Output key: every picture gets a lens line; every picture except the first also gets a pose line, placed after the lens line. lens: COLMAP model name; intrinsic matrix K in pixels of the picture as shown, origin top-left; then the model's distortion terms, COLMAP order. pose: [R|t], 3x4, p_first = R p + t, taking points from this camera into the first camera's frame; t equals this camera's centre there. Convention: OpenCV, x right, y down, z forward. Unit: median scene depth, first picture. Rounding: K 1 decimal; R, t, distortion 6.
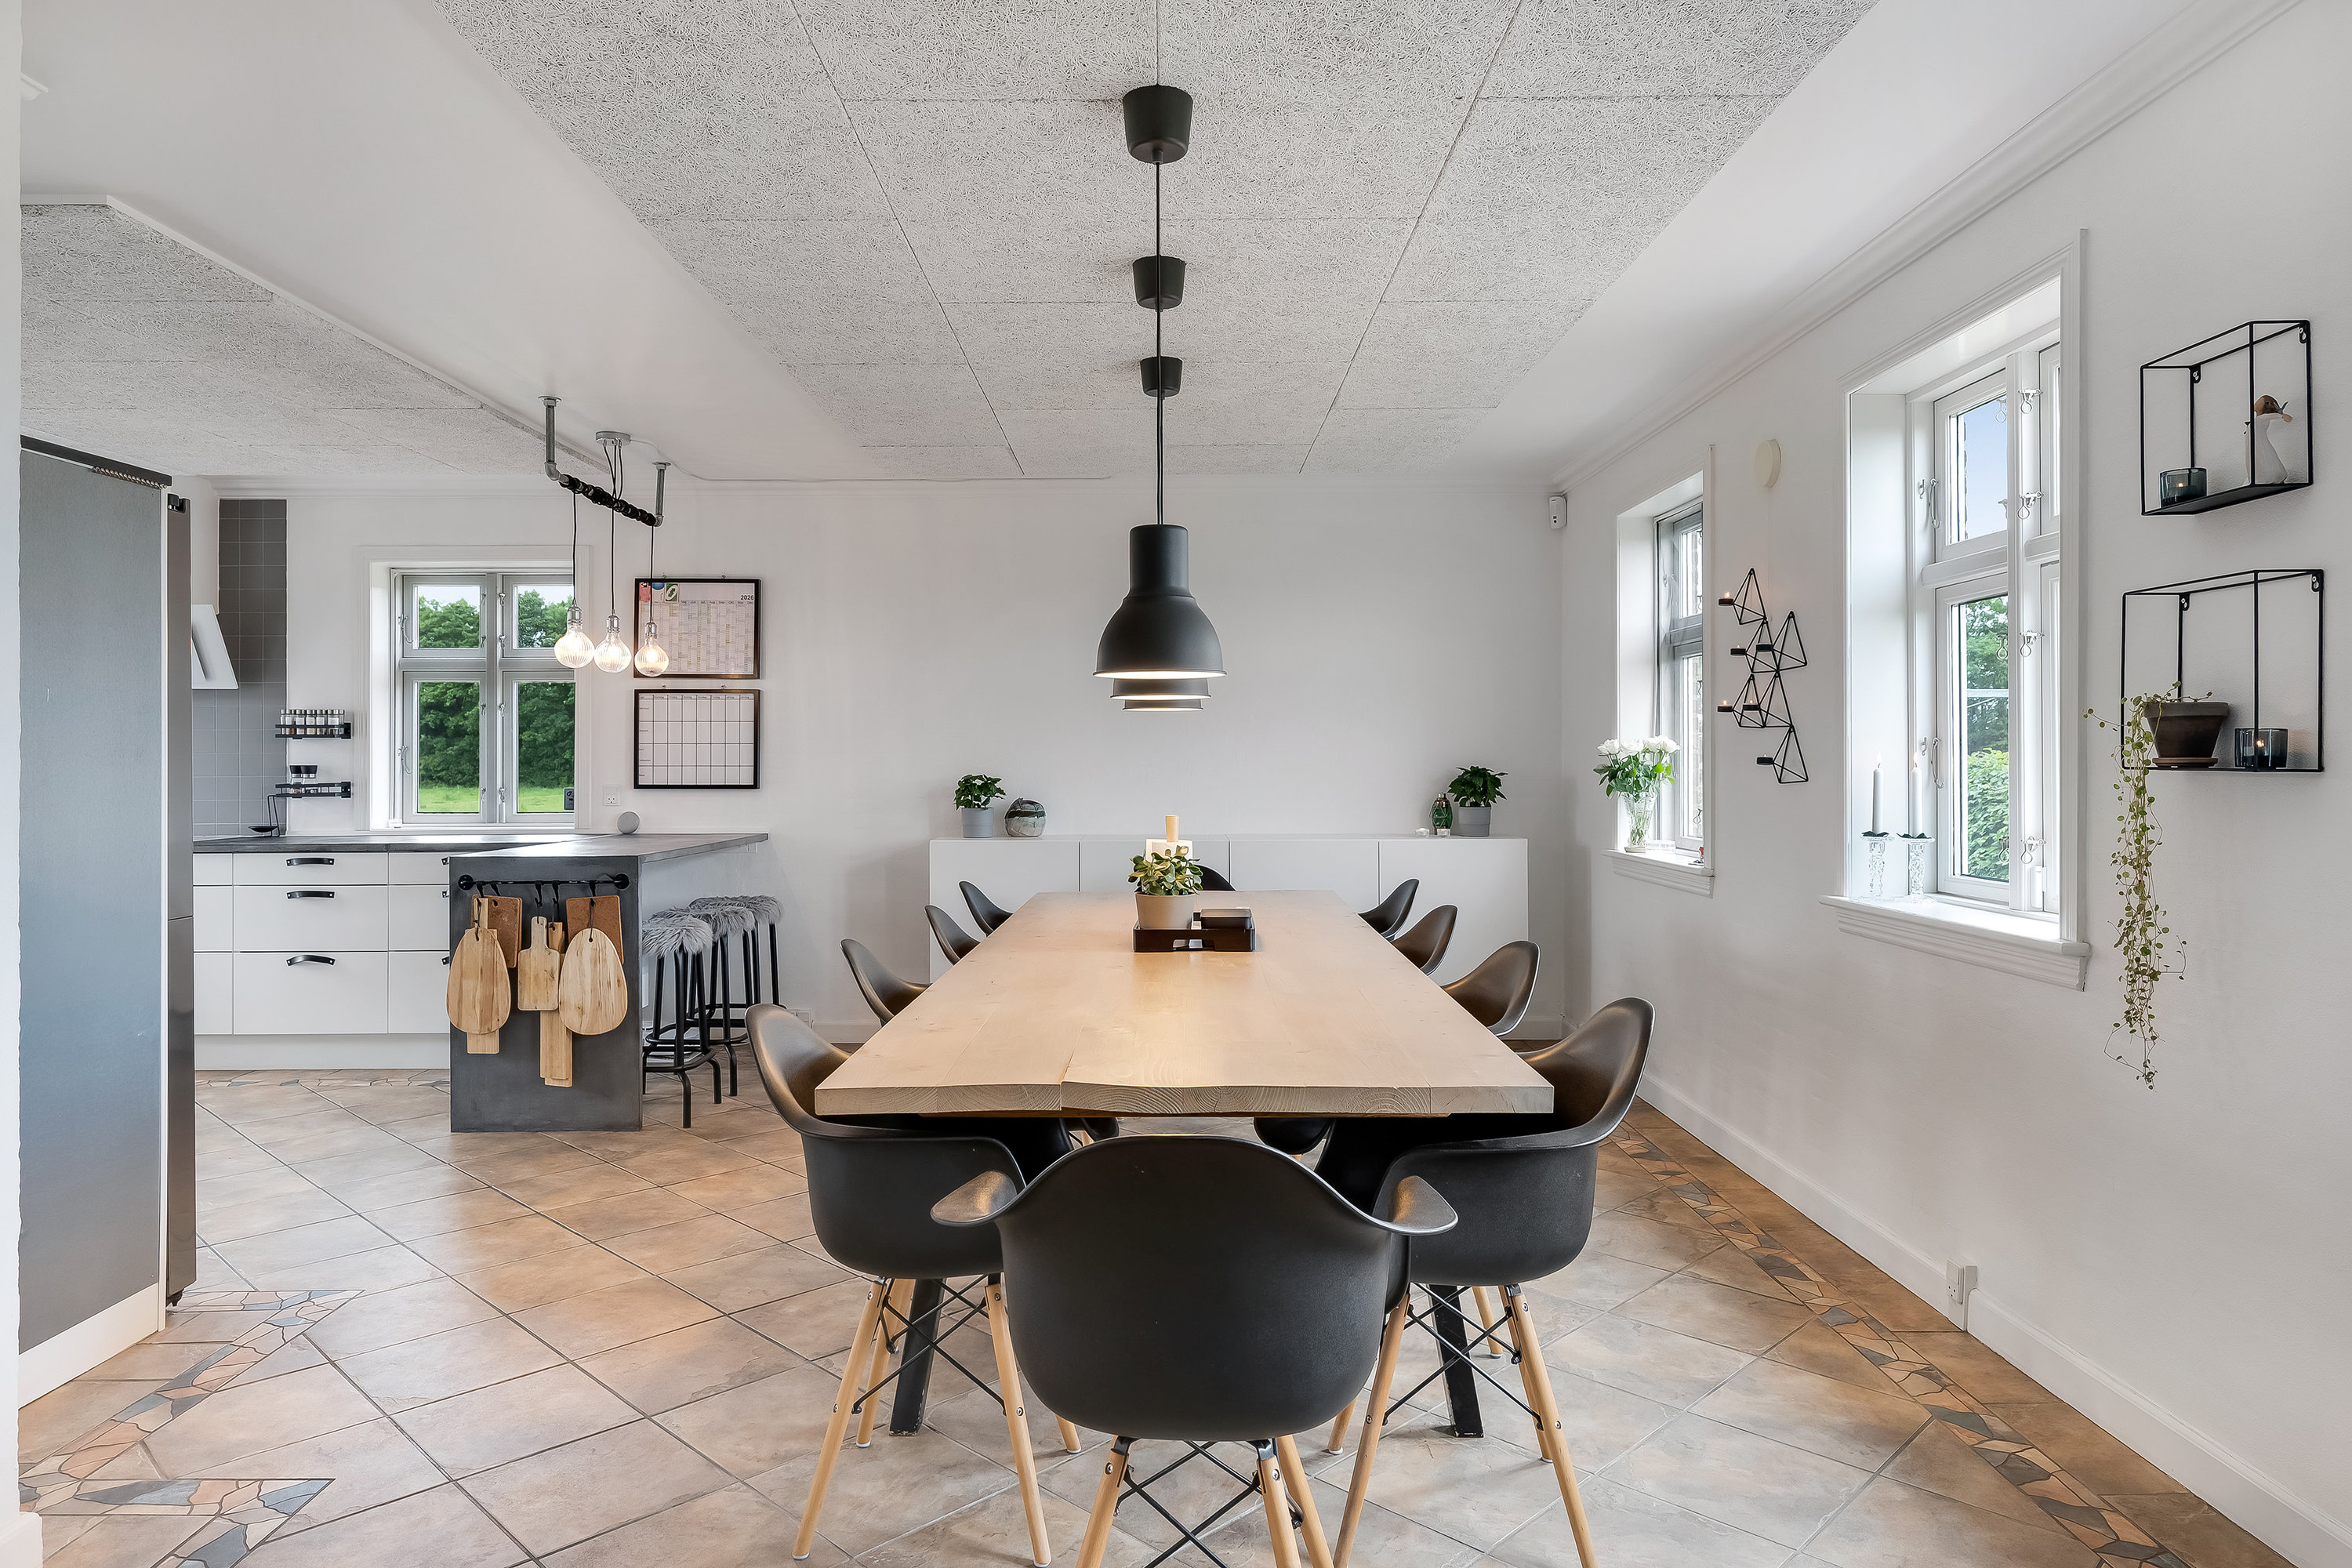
lens RADIAL K [[1428.4, 0, 1177.1], [0, 1428.4, 768.9], [0, 0, 1]] dist [-0.004232, 0.000995]
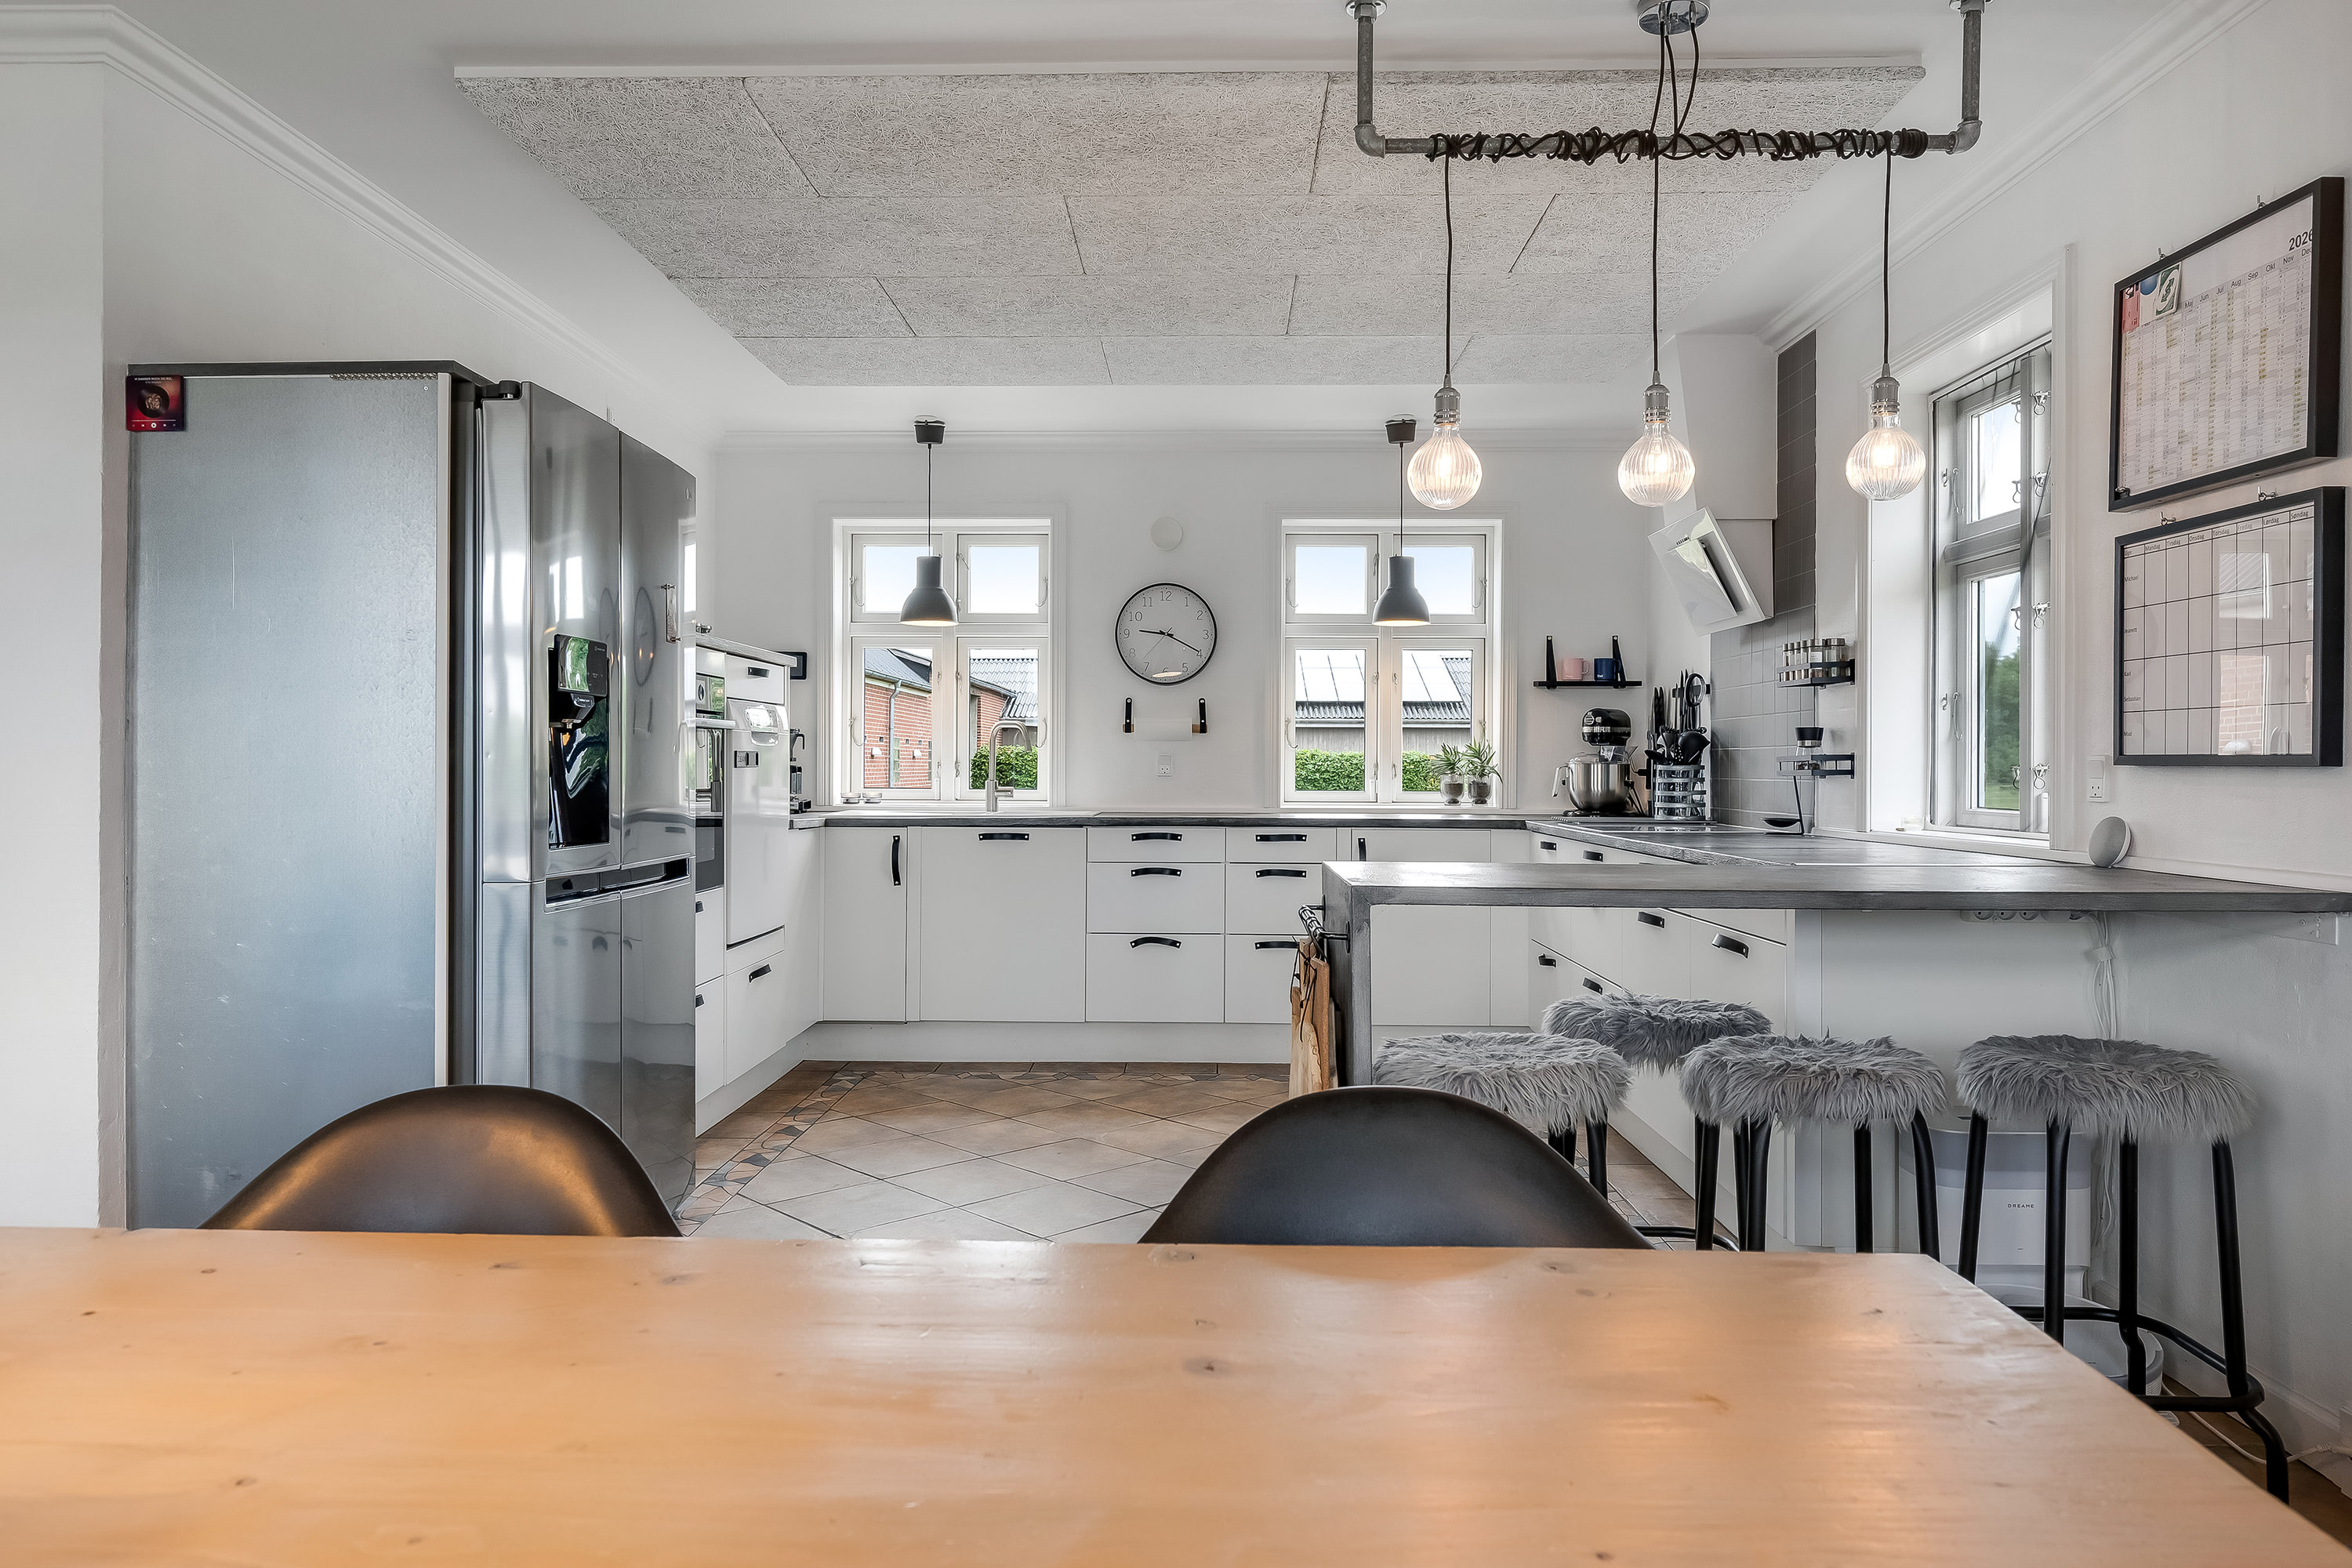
lens RADIAL K [[1504.7, 0, 1198.9], [0, 1504.7, 760.0], [0, 0, 1]] dist [0.004809, -0.005072]
pose [[-0.027101, -0.000962, -0.999632, 0.089899], [-0.007711, 0.999970, -0.000754, 0.015111], [0.999603, 0.007688, -0.027107, 0.732663]]
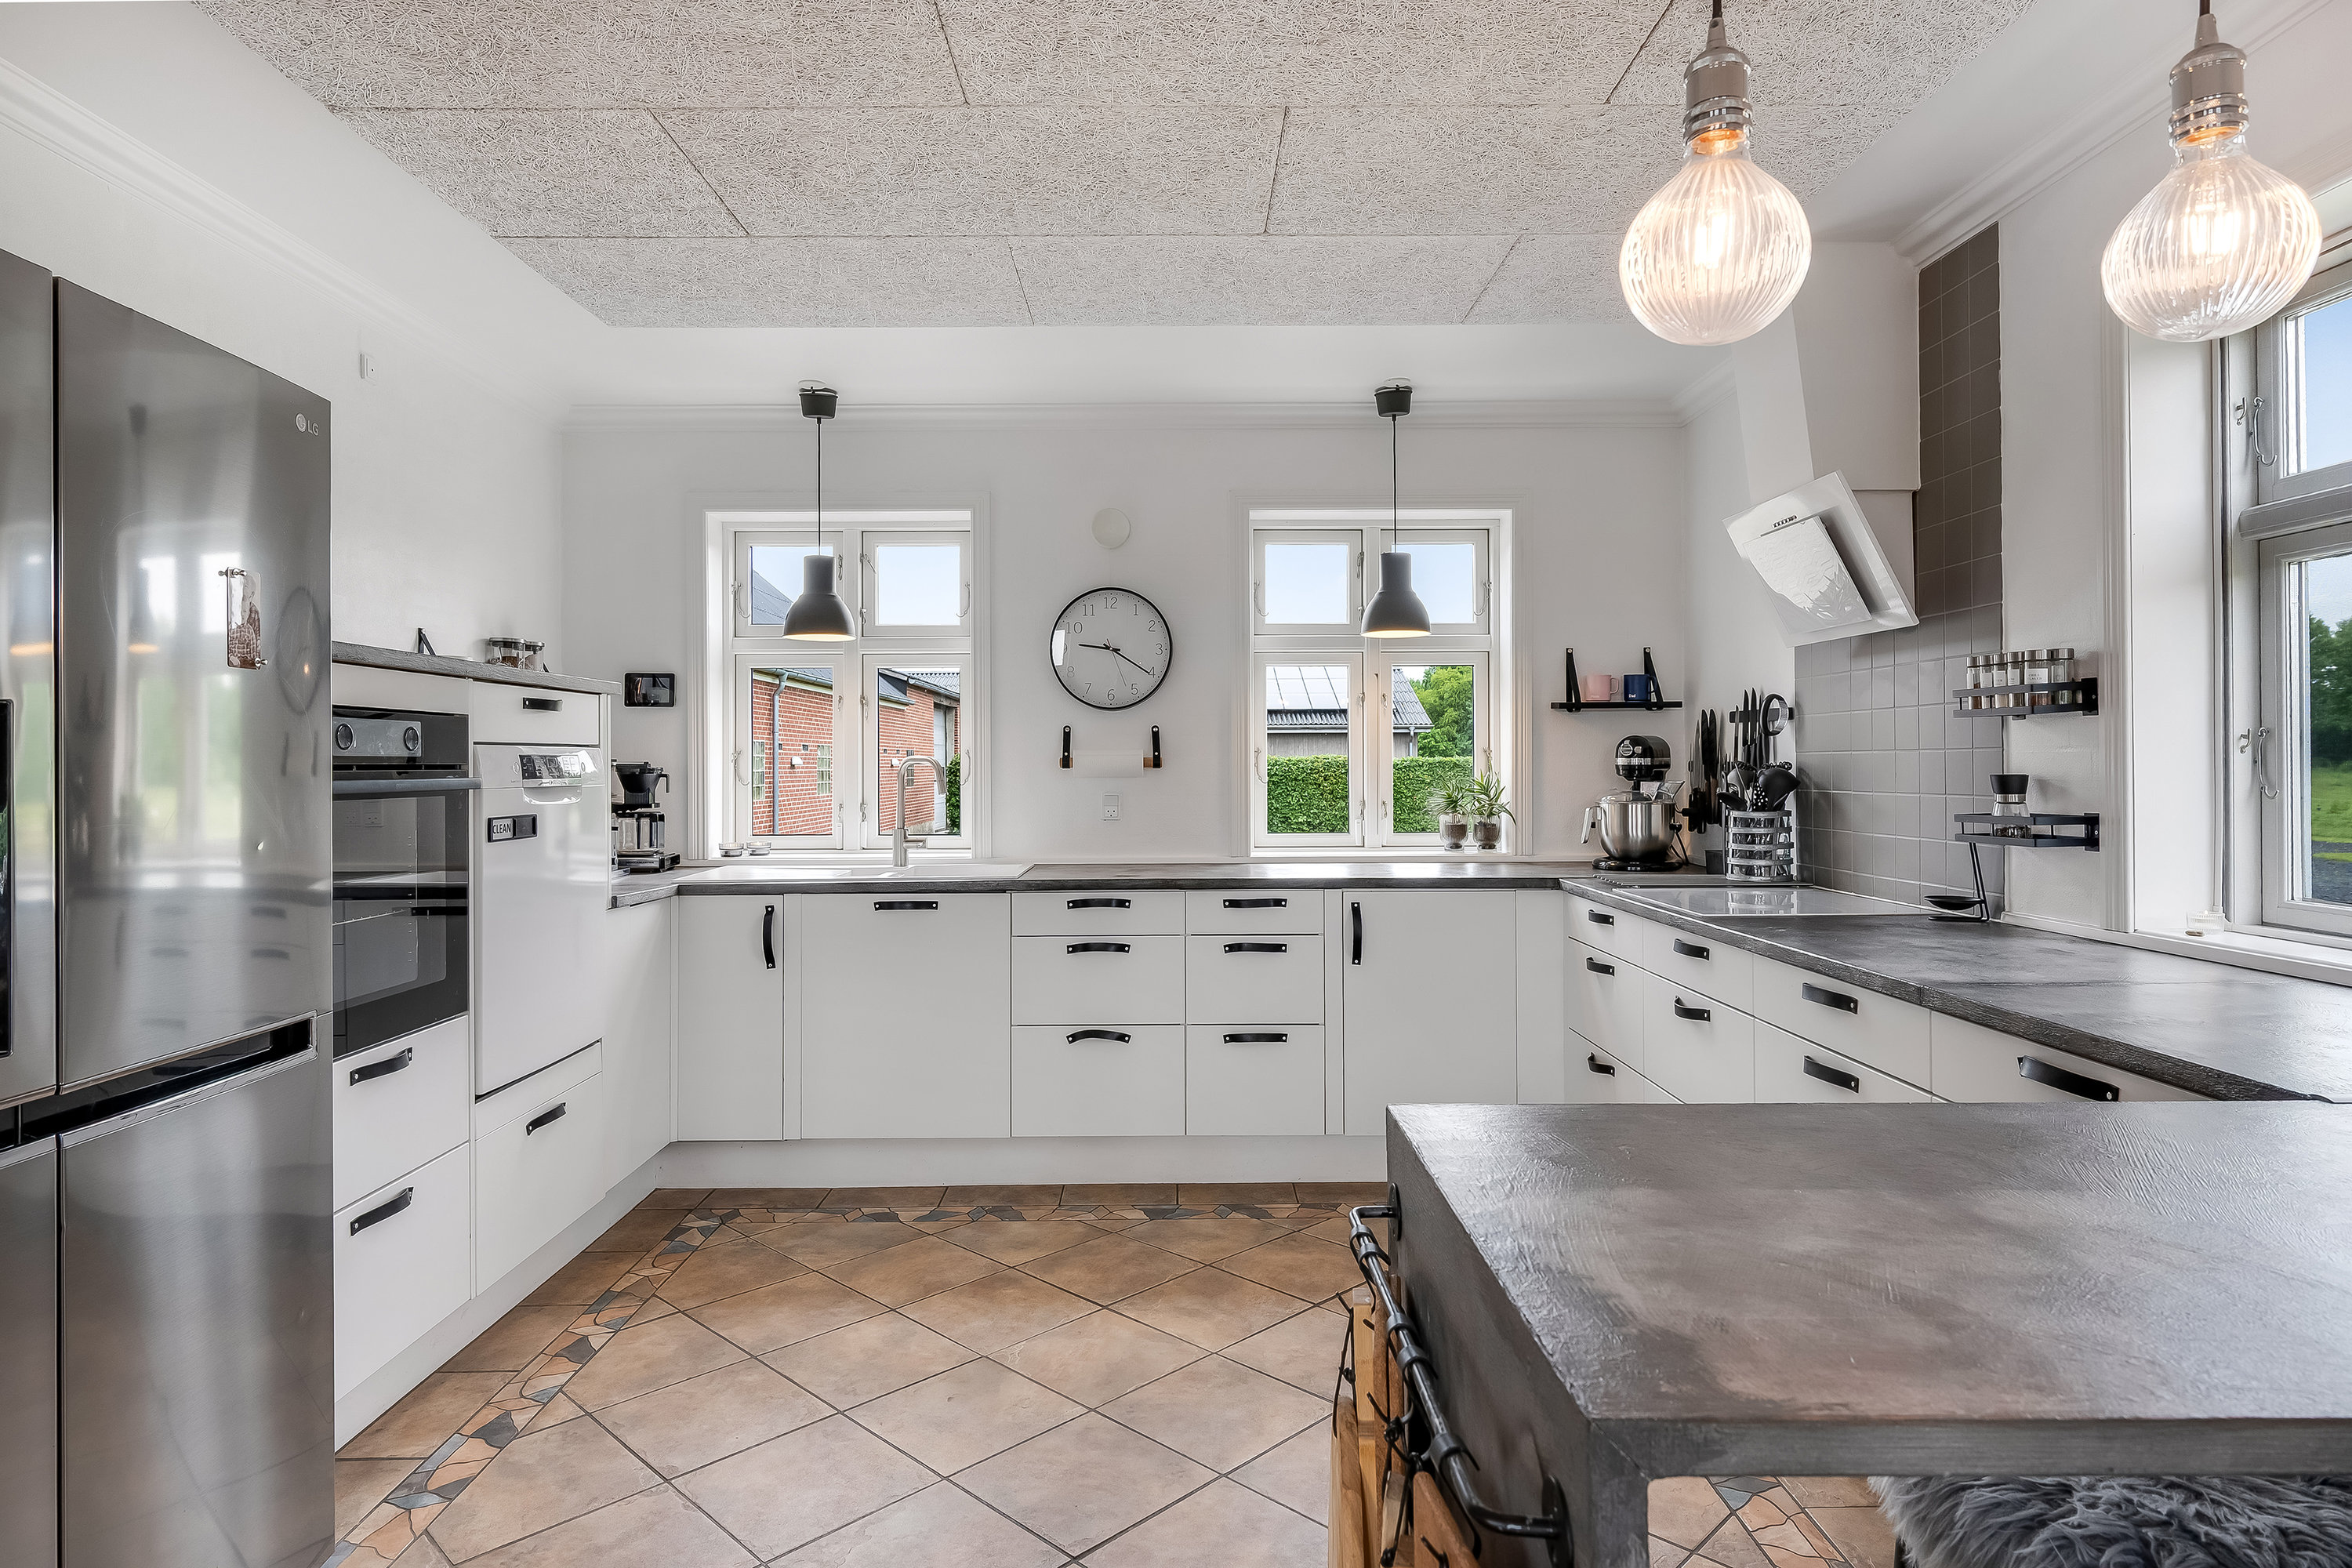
lens RADIAL K [[1316.4, 0, 1191.7], [0, 1316.4, 753.7], [0, 0, 1]] dist [0.000448, -0.000025]
pose [[-0.002440, -0.005434, -0.999982, -0.179913], [0.000546, 0.999985, -0.005435, -0.007155], [0.999997, -0.000559, -0.002437, 0.729201]]
